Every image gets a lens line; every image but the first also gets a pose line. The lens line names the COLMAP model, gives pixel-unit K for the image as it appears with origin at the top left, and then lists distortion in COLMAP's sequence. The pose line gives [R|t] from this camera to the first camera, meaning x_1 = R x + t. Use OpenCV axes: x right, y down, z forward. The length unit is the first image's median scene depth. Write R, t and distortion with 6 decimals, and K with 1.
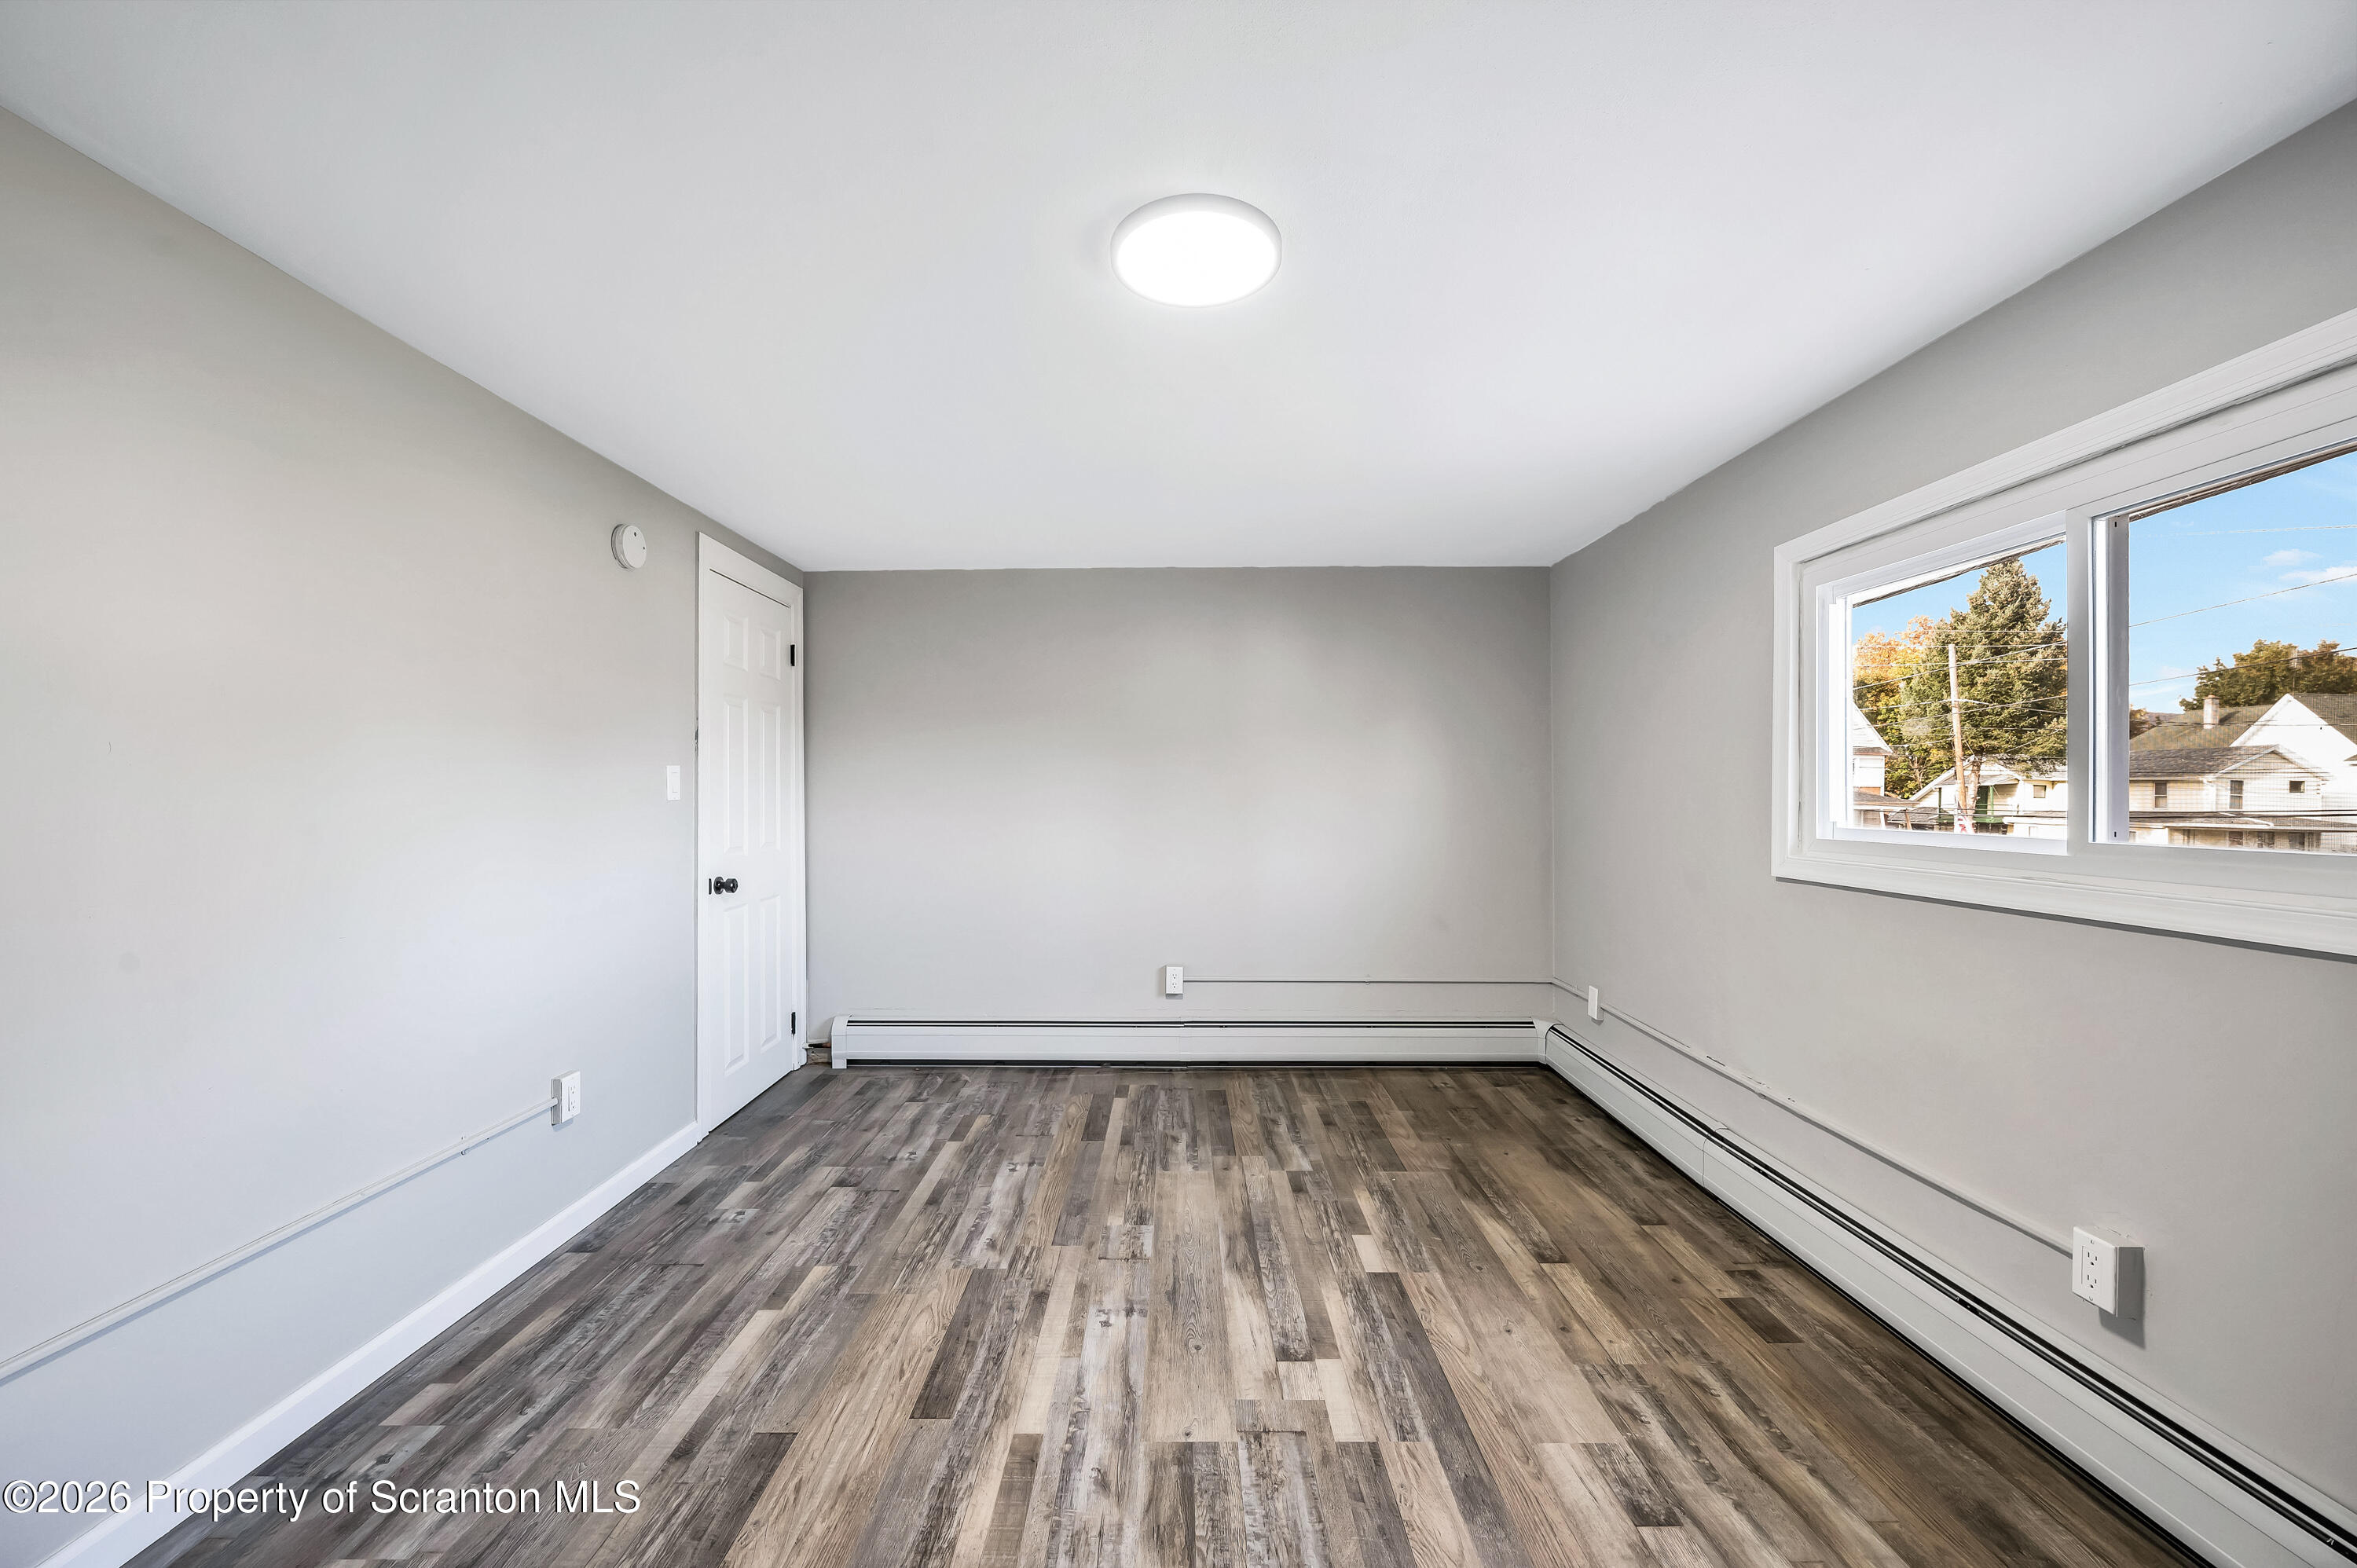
lens RADIAL K [[969.7, 0, 1178.5], [0, 969.7, 784.0], [0, 0, 1]] dist [0.000454, -0.000043]
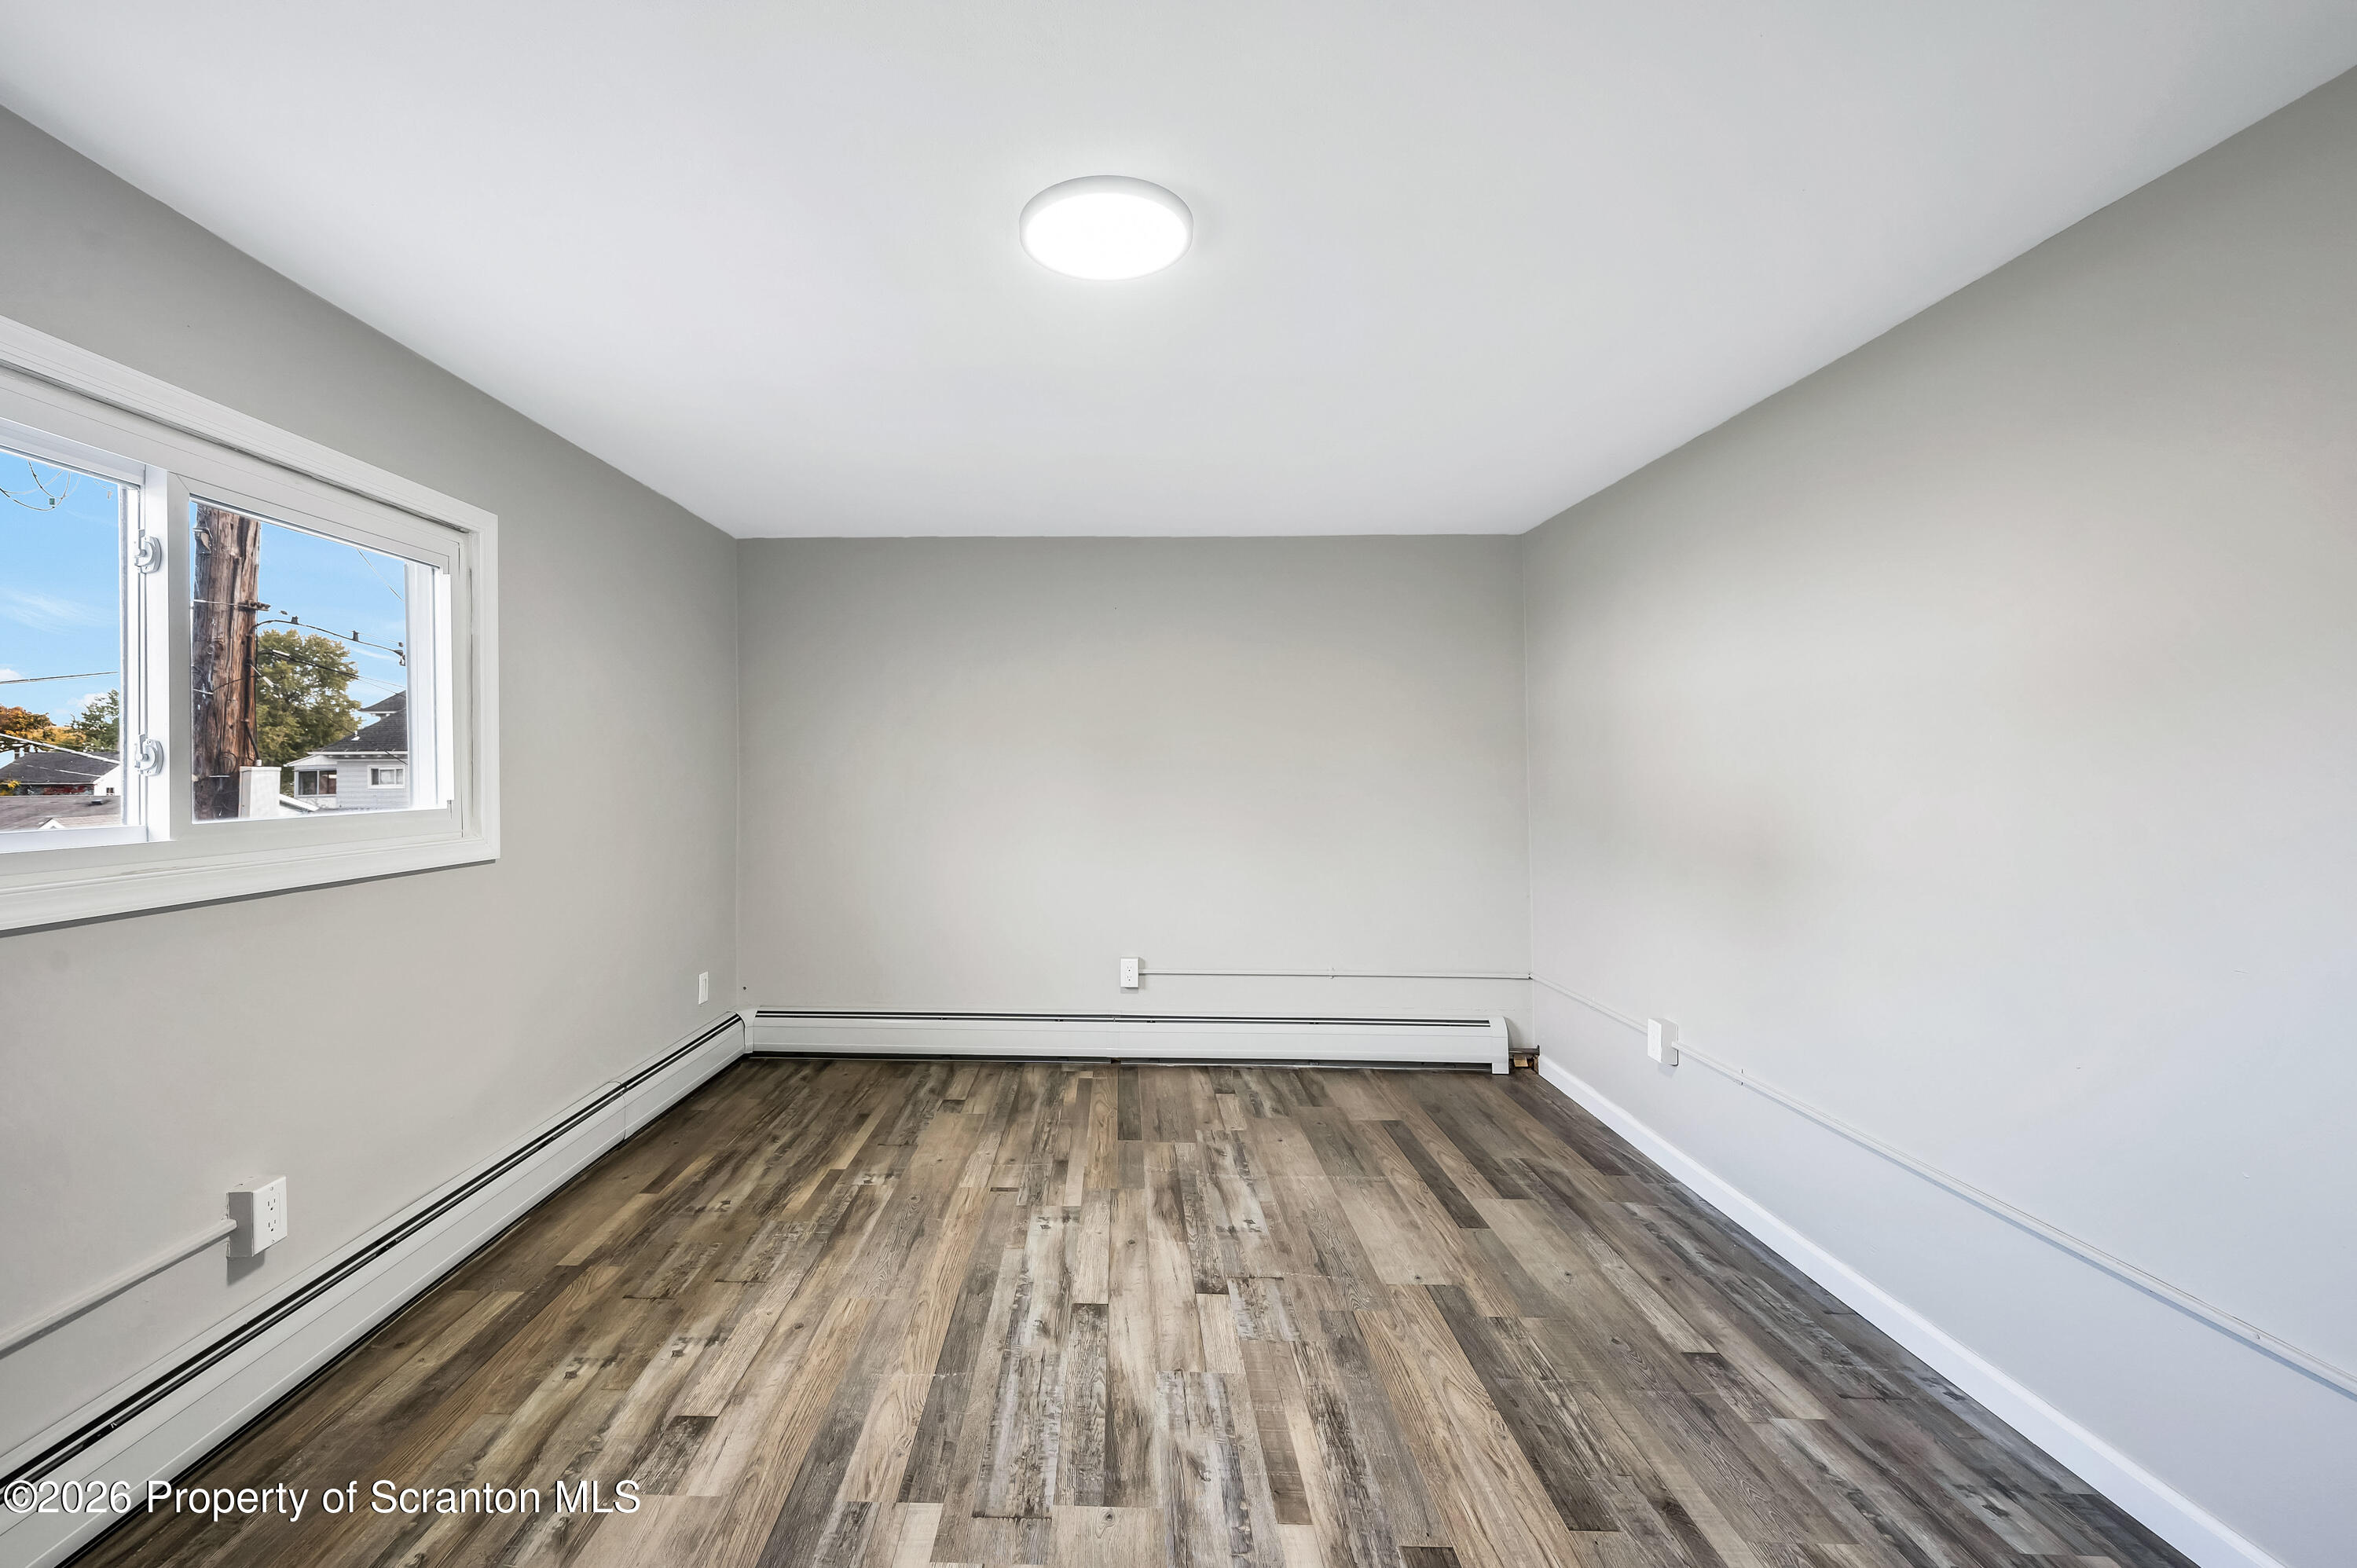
lens RADIAL K [[969.7, 0, 1178.5], [0, 969.7, 784.0], [0, 0, 1]] dist [0.000454, -0.000043]
pose [[-0.998210, -0.000944, -0.059791, 0.000054], [-0.001473, 0.999960, 0.008807, 0.010364], [0.059781, 0.008879, -0.998172, 1.984519]]
